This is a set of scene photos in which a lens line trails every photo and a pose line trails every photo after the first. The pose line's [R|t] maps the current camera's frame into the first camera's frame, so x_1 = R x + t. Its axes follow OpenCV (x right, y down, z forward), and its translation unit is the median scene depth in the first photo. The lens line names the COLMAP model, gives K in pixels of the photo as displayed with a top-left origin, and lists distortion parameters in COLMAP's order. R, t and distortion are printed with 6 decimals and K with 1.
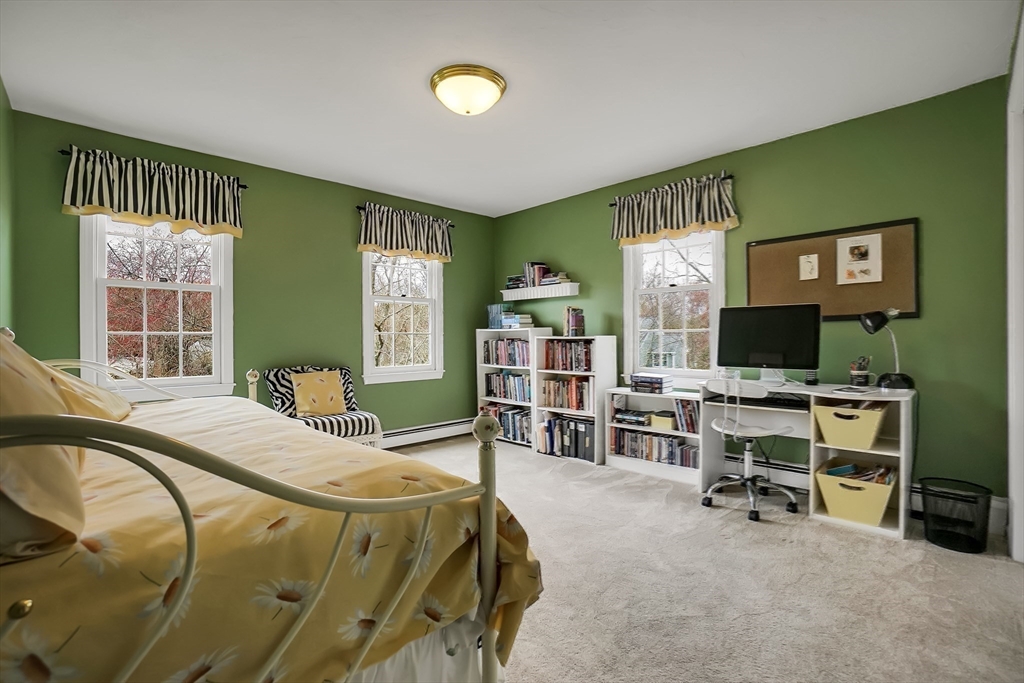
lens RADIAL K [[466.5, 0, 517.8], [0, 466.5, 343.9], [0, 0, 1]] dist [-0.066484, 0.021357]
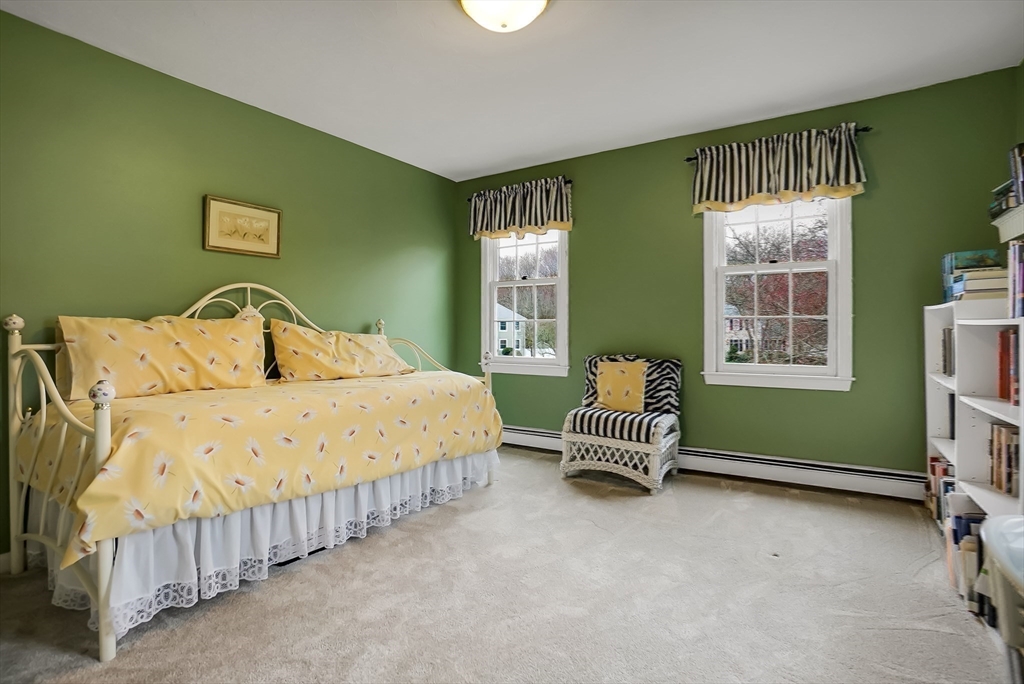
lens RADIAL K [[497.7, 0, 511.9], [0, 497.7, 325.8], [0, 0, 1]] dist [-0.034593, -0.000224]
pose [[0.208443, 0.003180, -0.978029, 0.414062], [-0.005616, 0.999982, 0.002054, -0.009419], [0.978018, 0.005065, 0.208457, 0.514151]]
